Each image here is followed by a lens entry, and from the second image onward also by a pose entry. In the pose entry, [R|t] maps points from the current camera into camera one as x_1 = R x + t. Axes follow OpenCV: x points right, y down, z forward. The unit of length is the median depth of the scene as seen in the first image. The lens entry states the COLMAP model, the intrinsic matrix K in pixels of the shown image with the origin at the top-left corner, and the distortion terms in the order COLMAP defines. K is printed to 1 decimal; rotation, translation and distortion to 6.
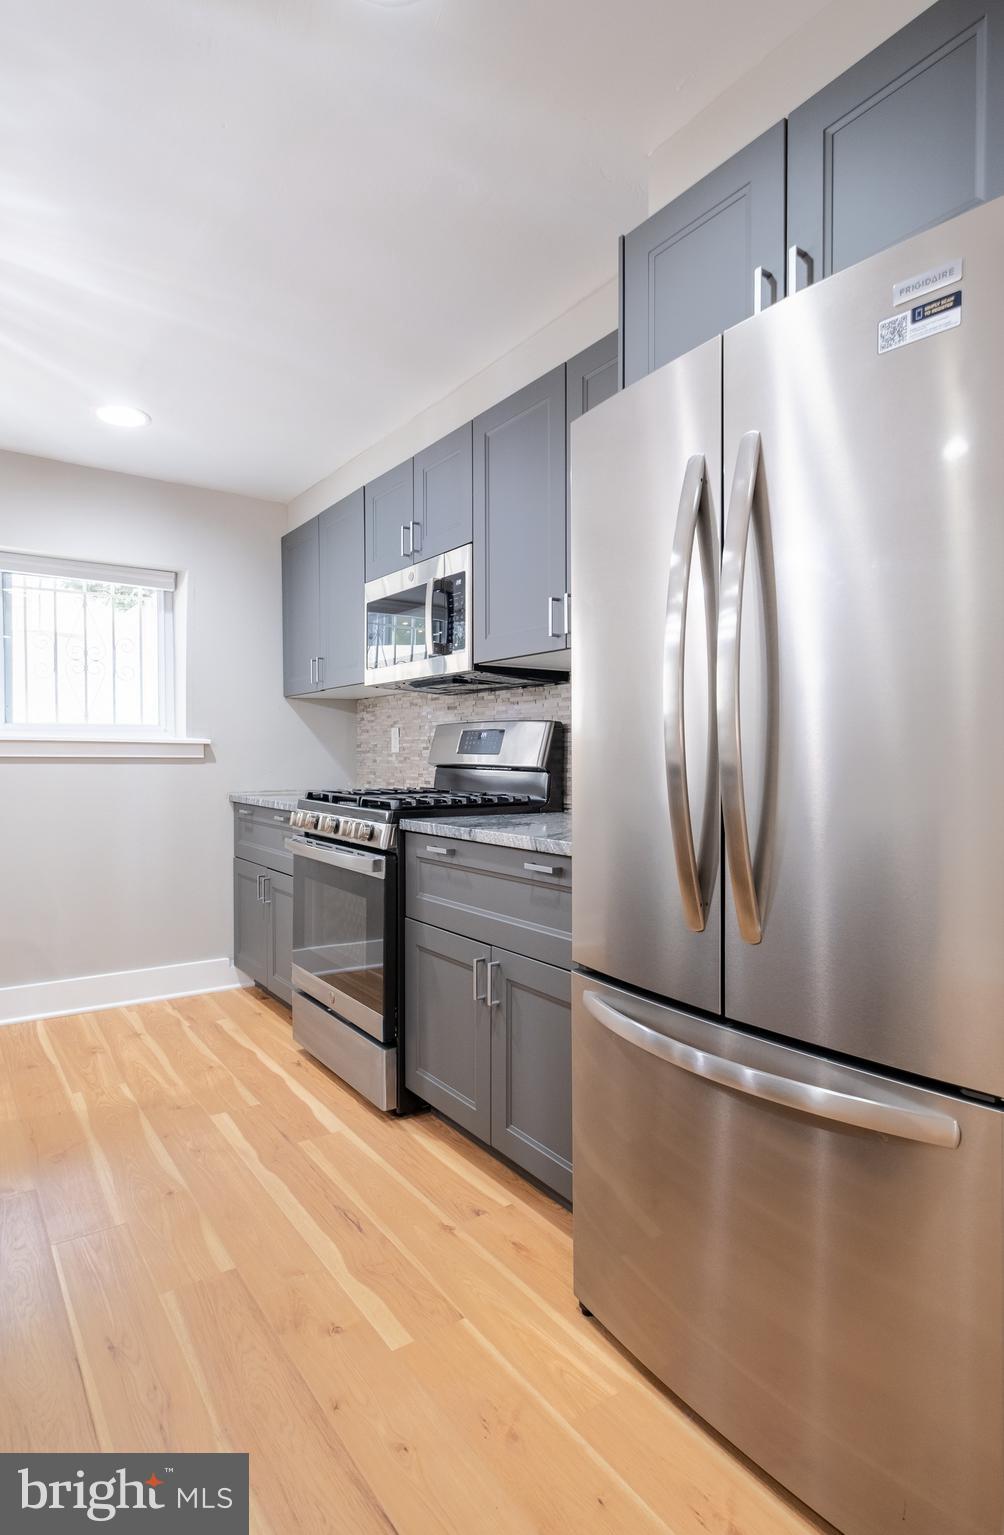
lens RADIAL K [[829.8, 0, 506.2], [0, 829.8, 766.7], [0, 0, 1]] dist [0.000973, 0.006446]
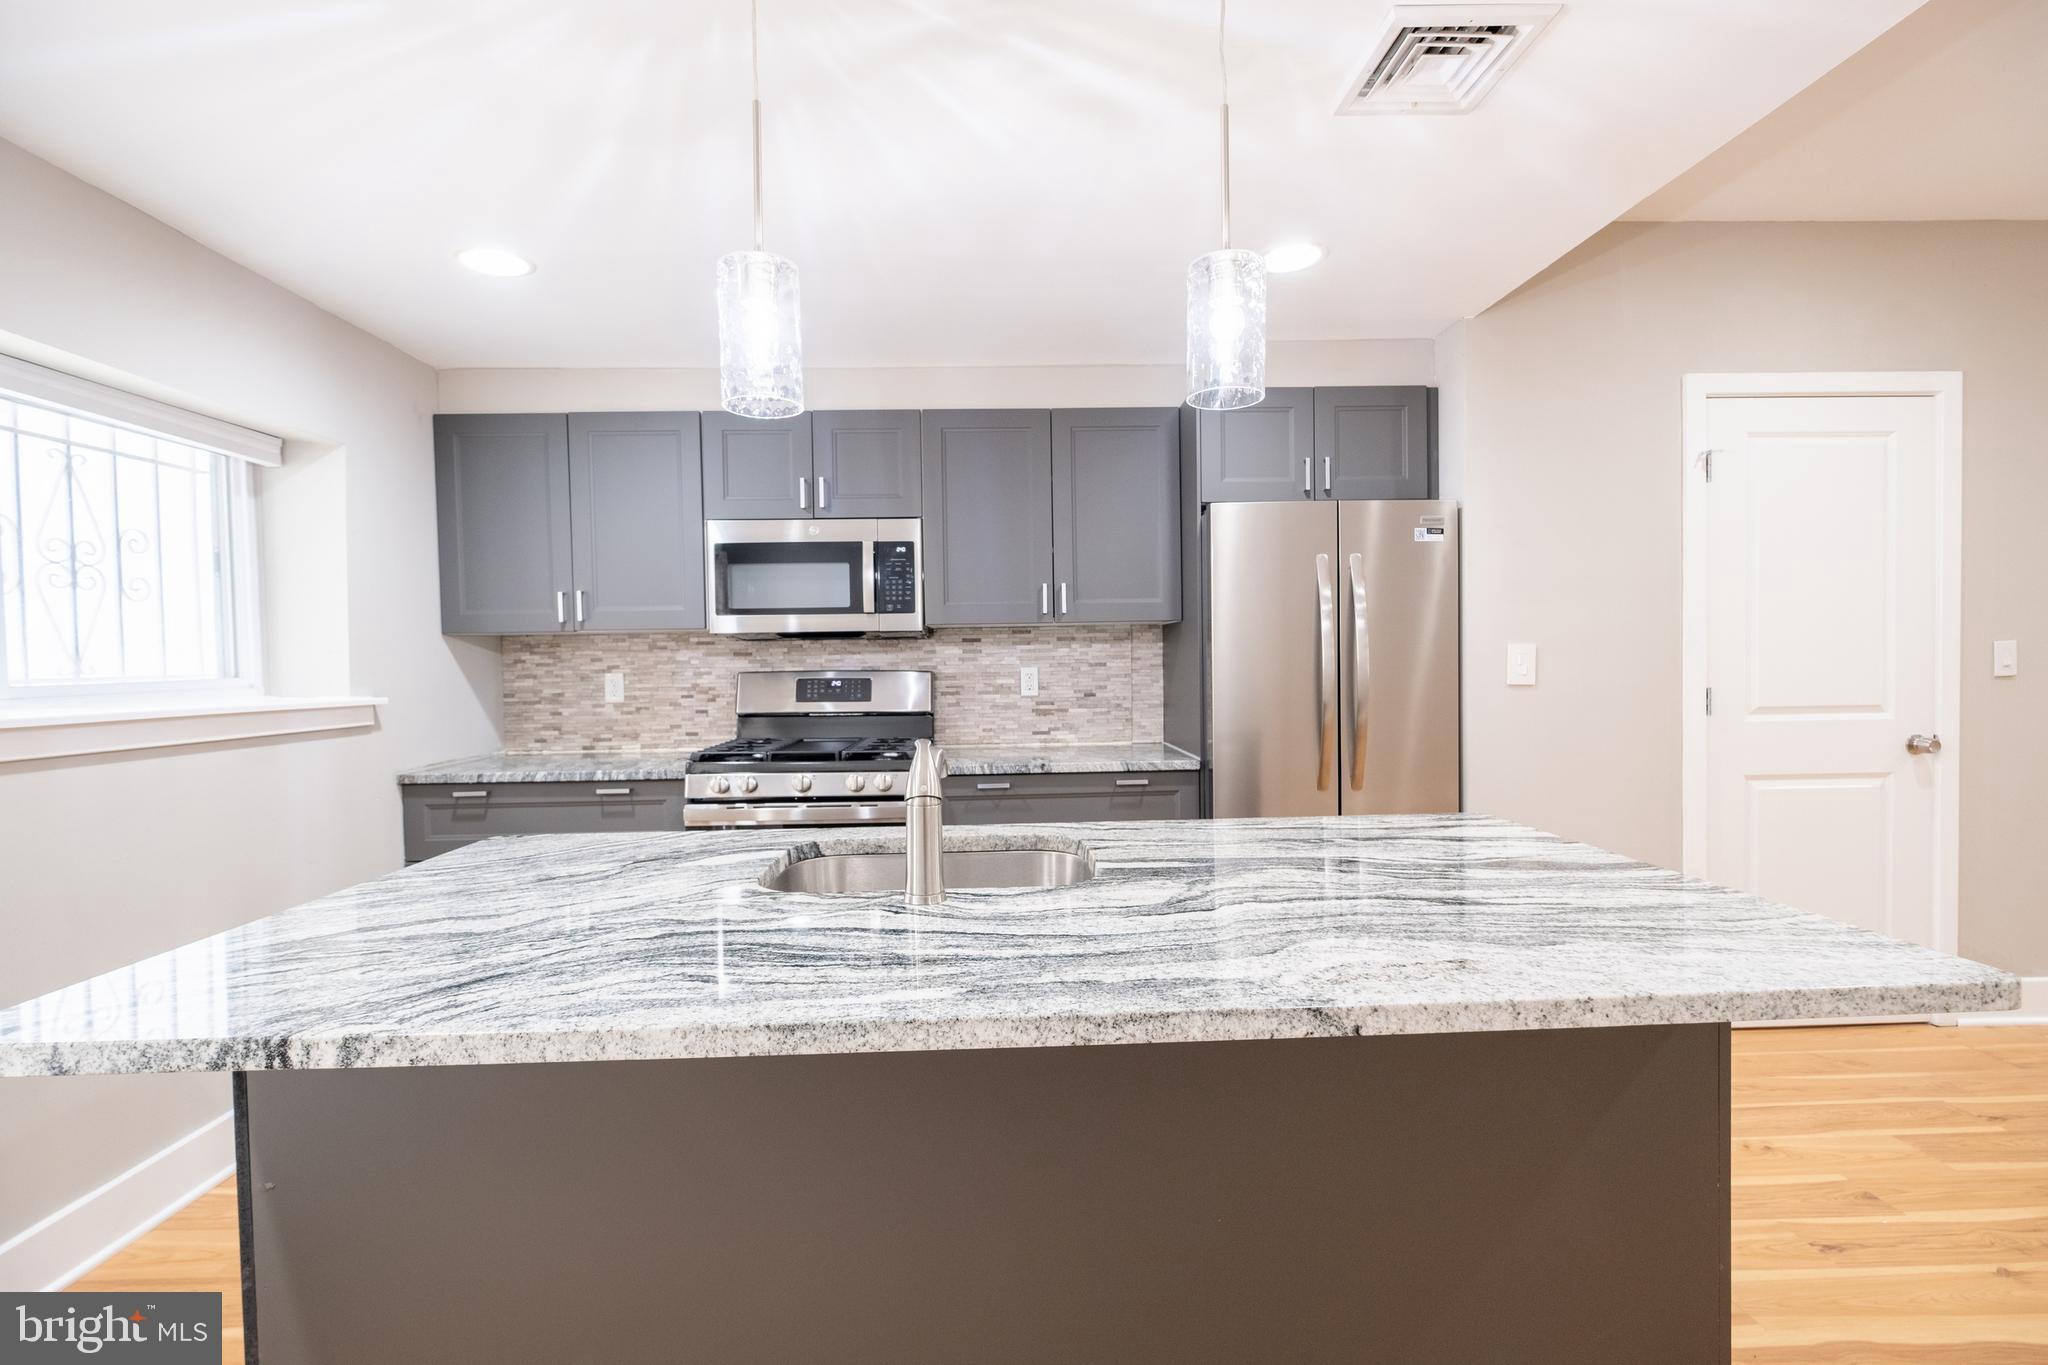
lens RADIAL K [[888.5, 0, 1021.9], [0, 888.5, 680.7], [0, 0, 1]] dist [-0.006519, 0.000597]
pose [[0.544725, -0.030705, 0.838053, -0.882234], [0.028421, 0.999431, 0.018145, -0.057919], [-0.838133, 0.013935, 0.545288, 0.200153]]
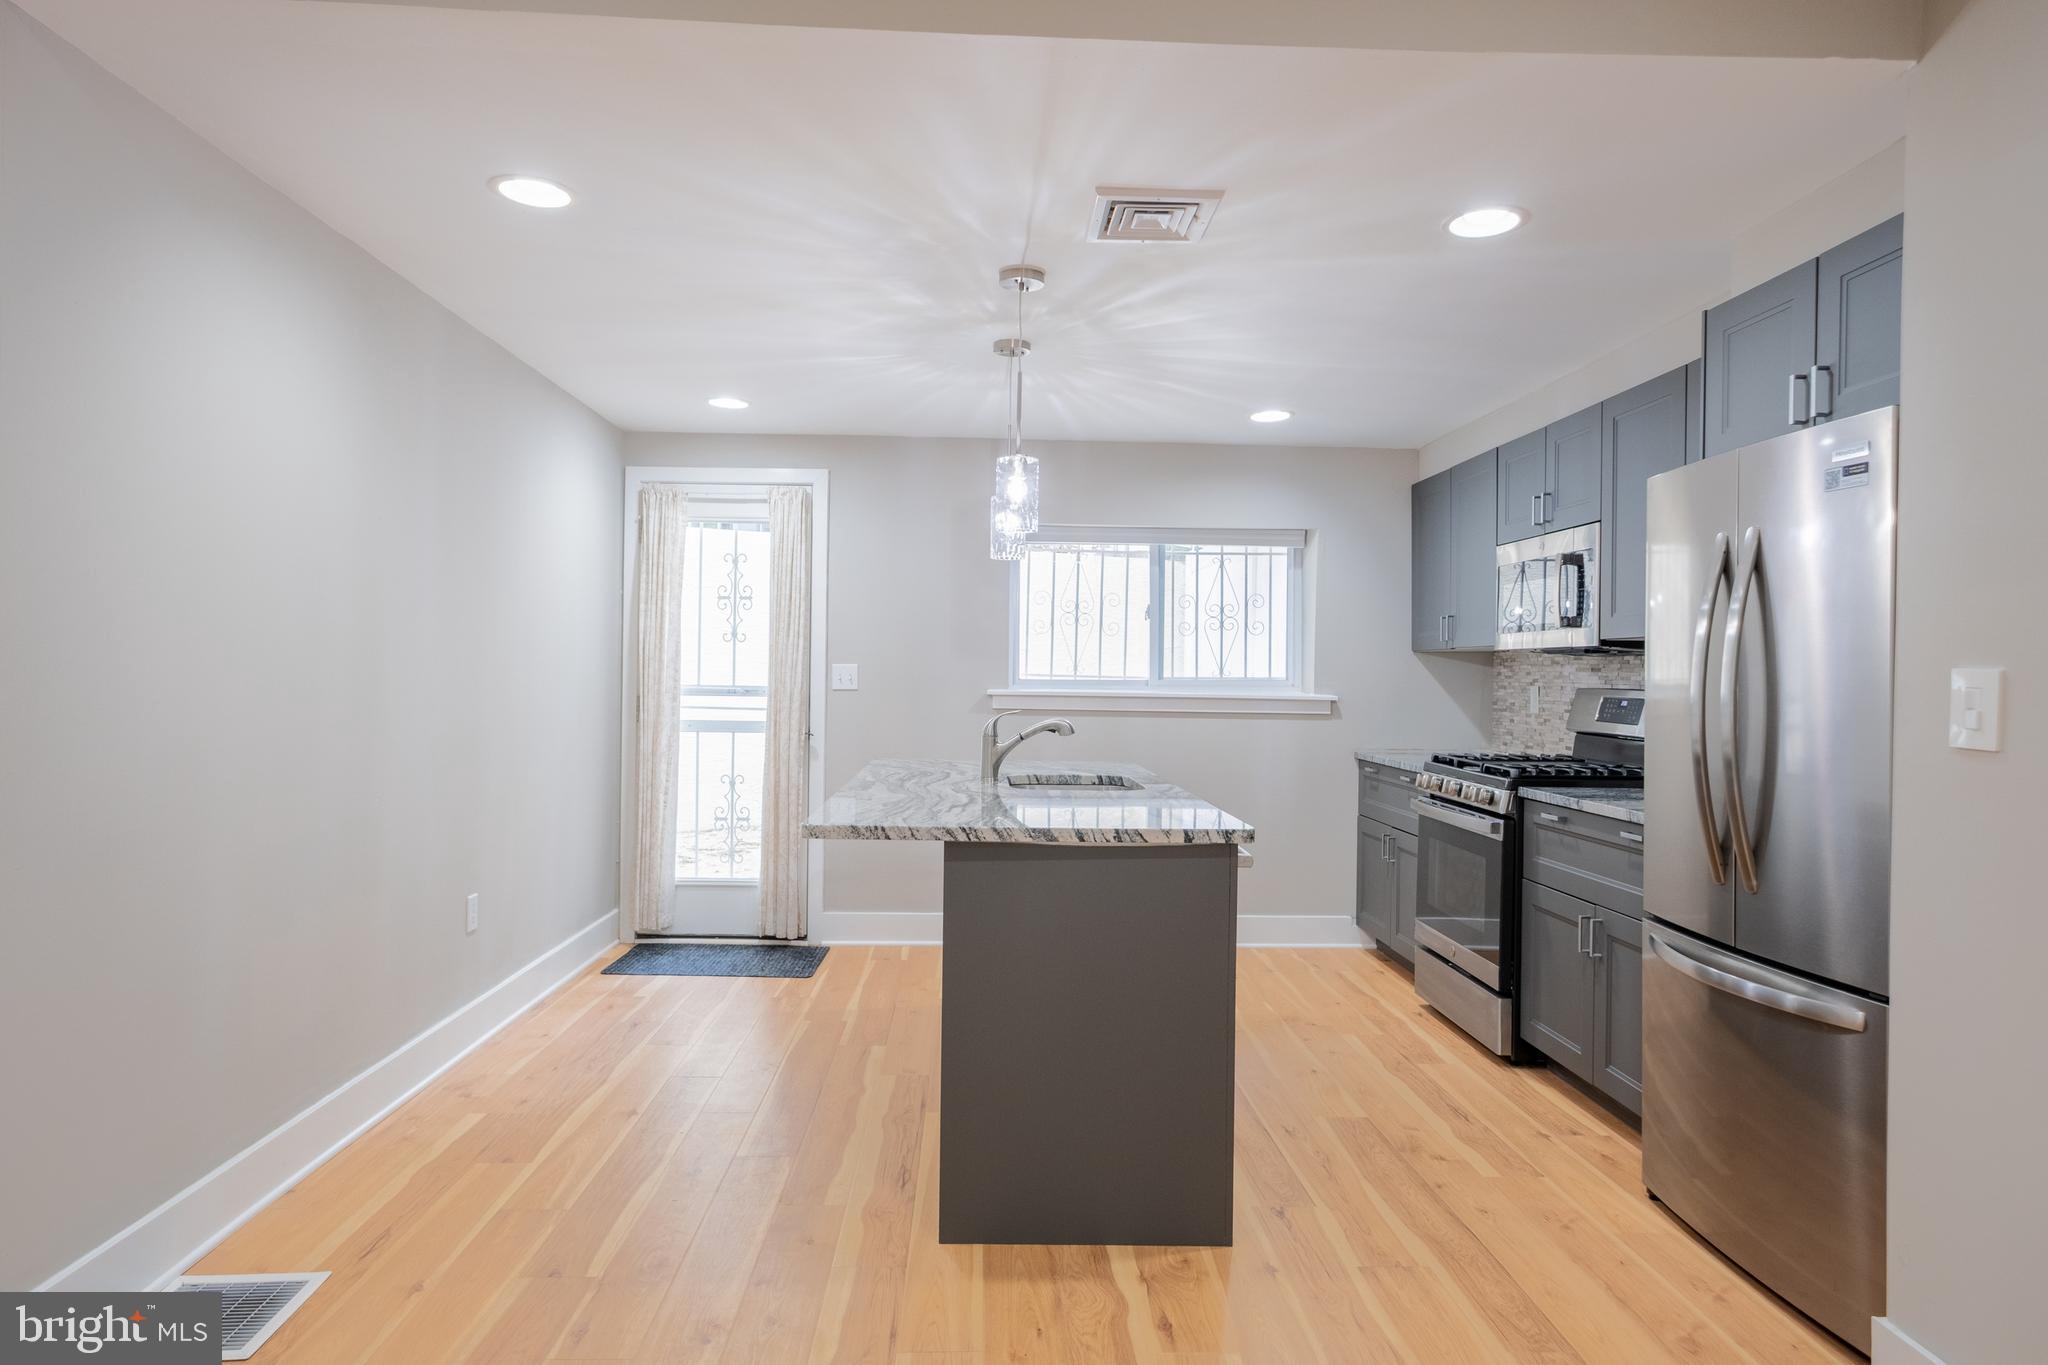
lens RADIAL K [[1210.5, 0, 1017.5], [0, 1210.5, 681.7], [0, 0, 1]] dist [-0.003328, 0.004772]
pose [[0.837999, 0.011965, -0.545540, 0.153699], [-0.018411, 0.999810, -0.006353, -0.043507], [0.545361, 0.015367, 0.838061, -0.570053]]
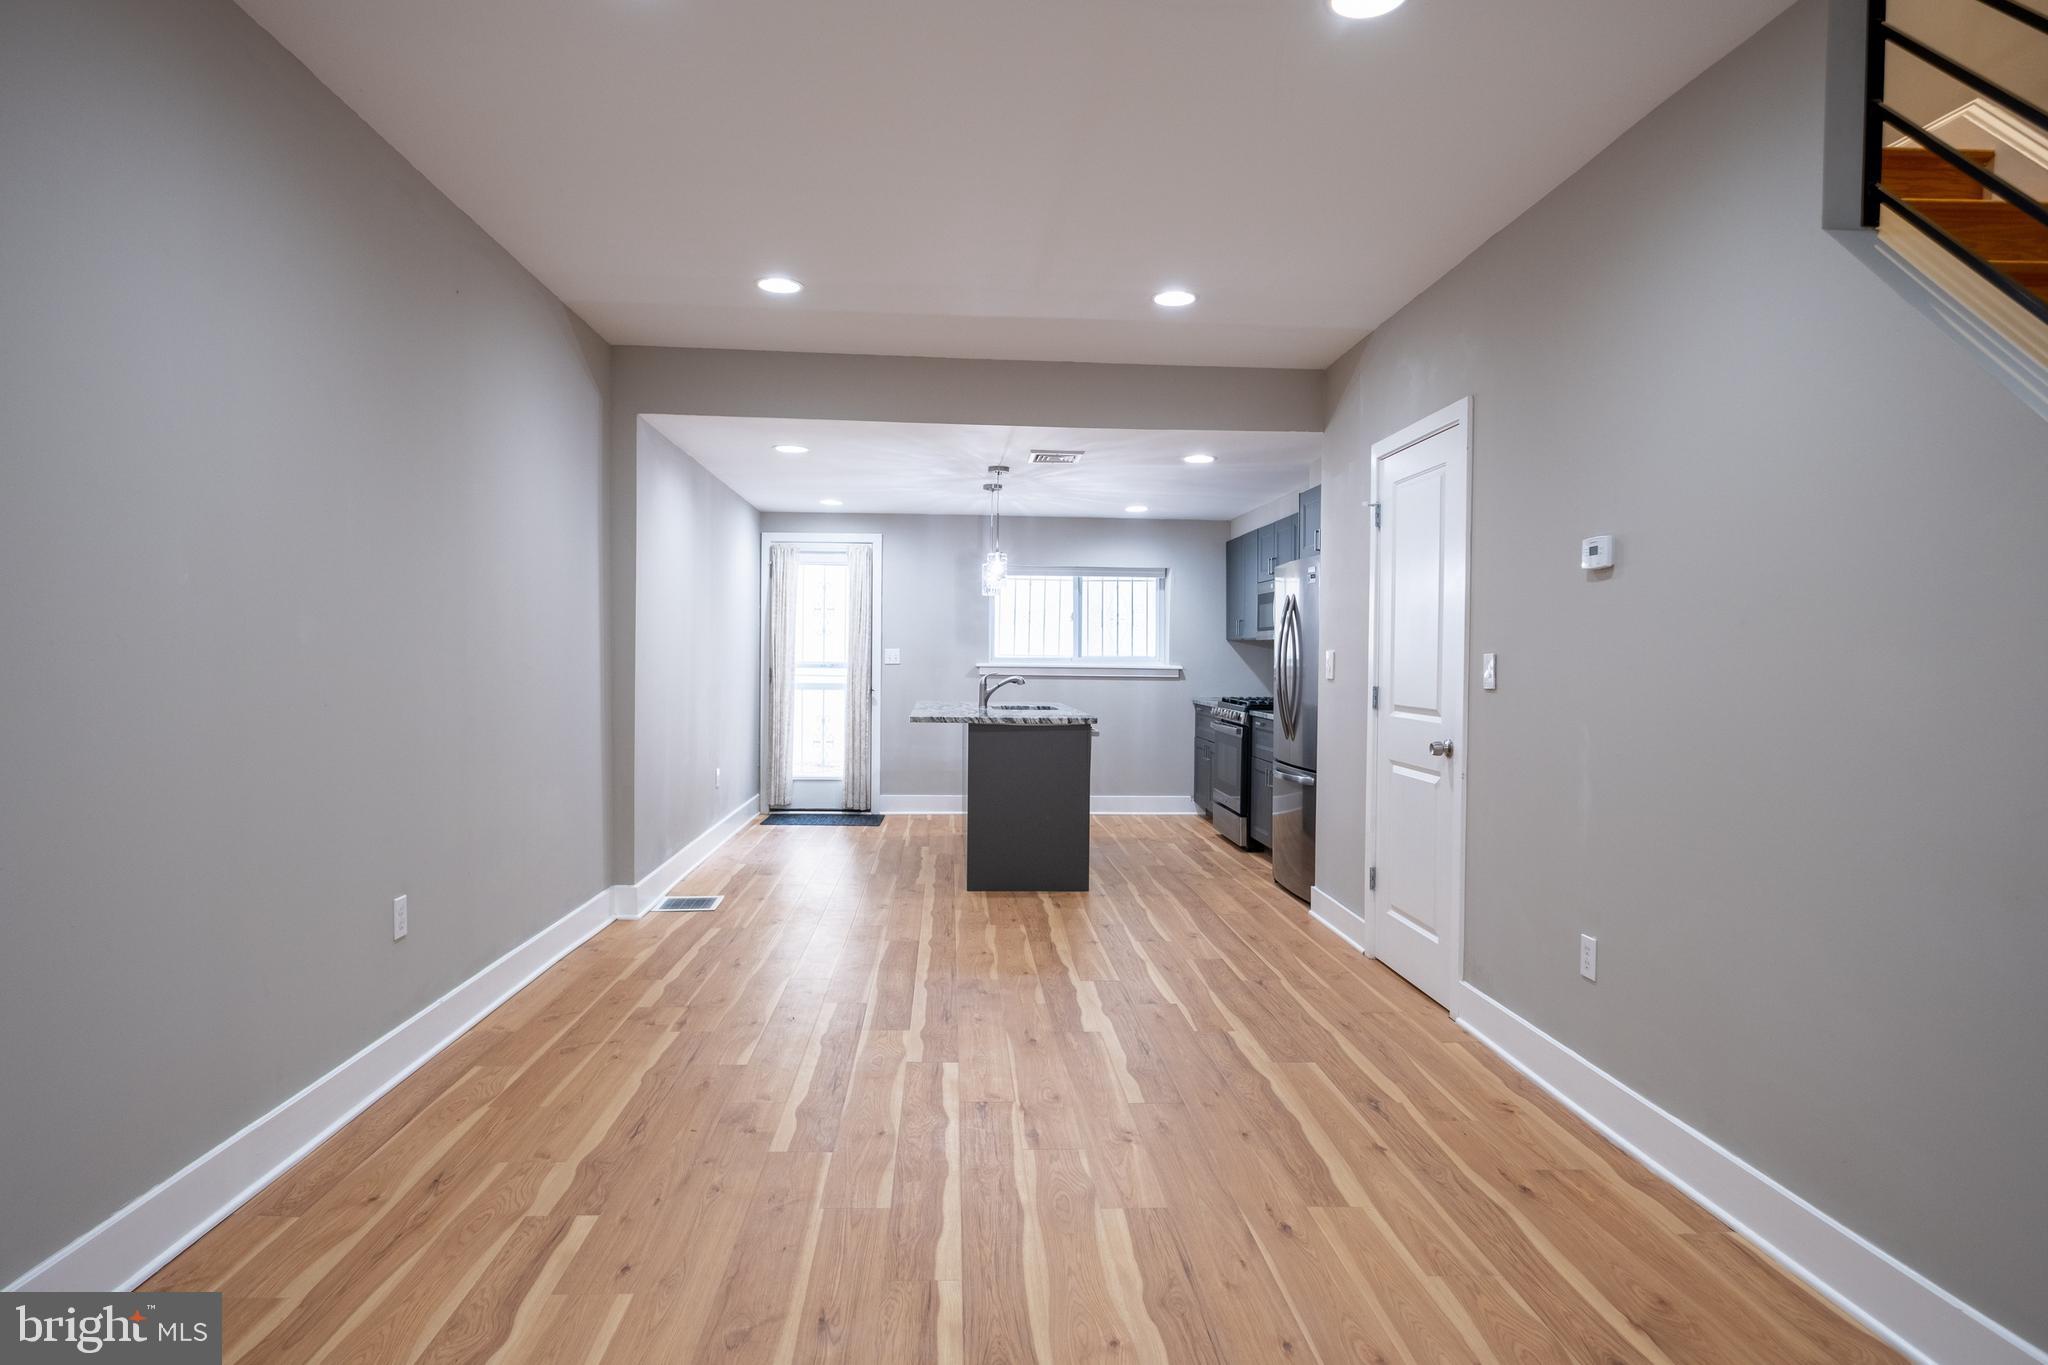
lens RADIAL K [[1146.0, 0, 1022.5], [0, 1146.0, 672.8], [0, 0, 1]] dist [-0.000179, 0.004093]
pose [[0.855359, 0.013696, -0.517854, 0.756252], [-0.014347, 0.999893, 0.002746, -0.028258], [0.517836, 0.005081, 0.855465, -1.539676]]
